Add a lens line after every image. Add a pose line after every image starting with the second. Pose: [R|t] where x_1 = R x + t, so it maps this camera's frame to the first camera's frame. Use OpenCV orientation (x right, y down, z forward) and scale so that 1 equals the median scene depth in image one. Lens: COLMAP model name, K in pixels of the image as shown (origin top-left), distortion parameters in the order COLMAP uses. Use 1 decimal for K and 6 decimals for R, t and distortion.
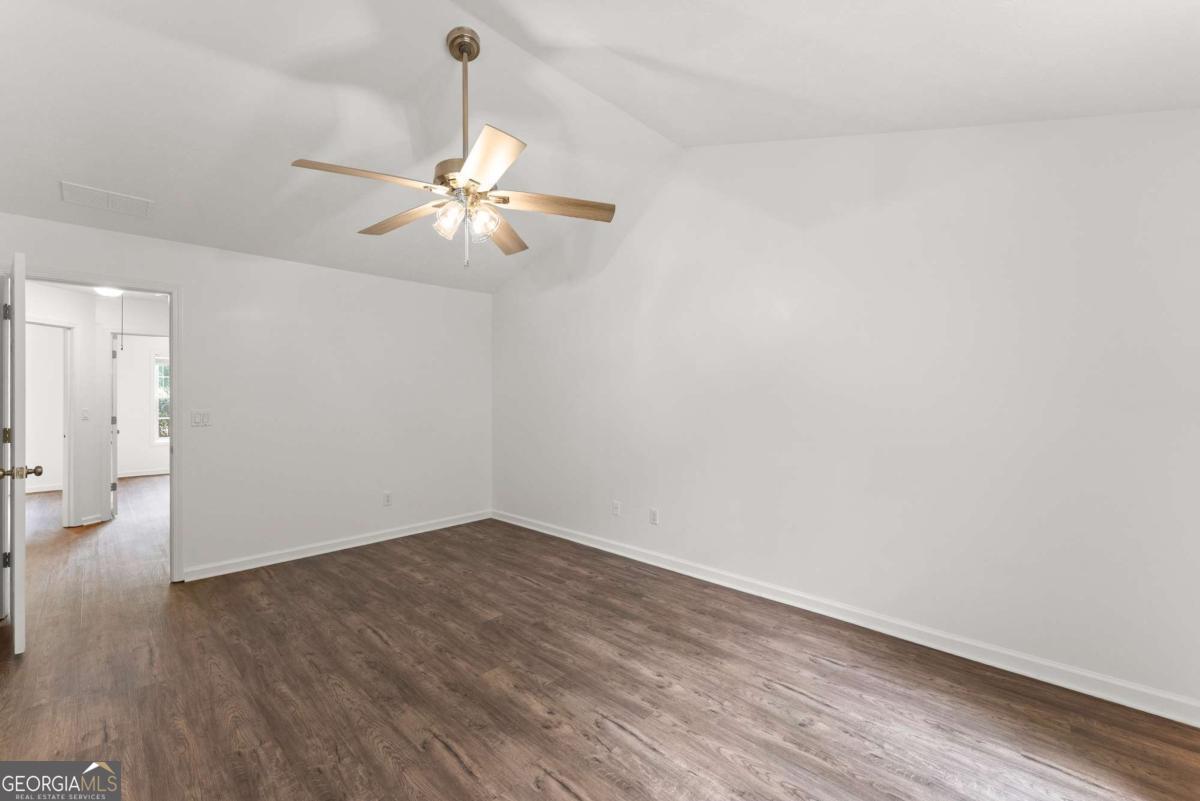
lens RADIAL K [[487.6, 0, 594.5], [0, 487.6, 392.6], [0, 0, 1]] dist [-0.002981, -0.000821]
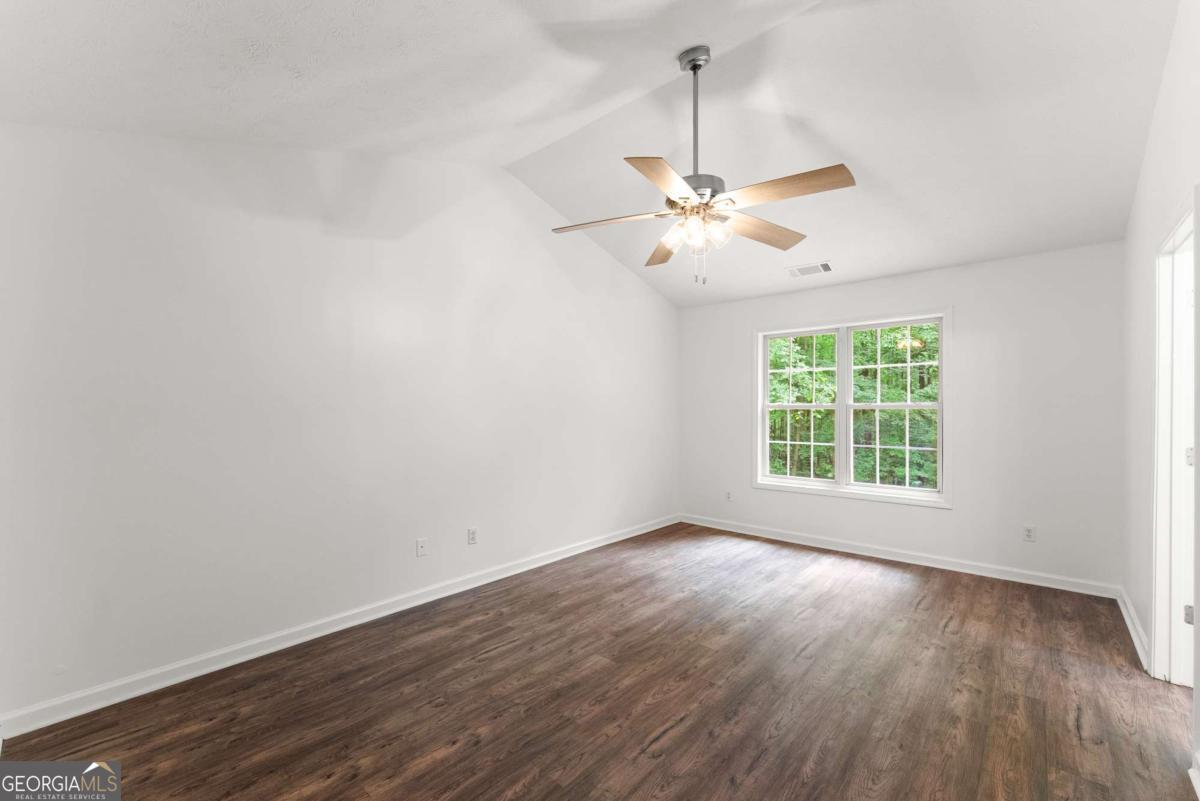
lens RADIAL K [[487.6, 0, 596.5], [0, 487.6, 406.7], [0, 0, 1]] dist [-0.002981, -0.000821]
pose [[-0.030232, 0.003587, 0.999536, -1.083859], [-0.004400, 0.999983, -0.003722, 0.010118], [-0.999533, -0.004511, -0.030216, 1.040023]]
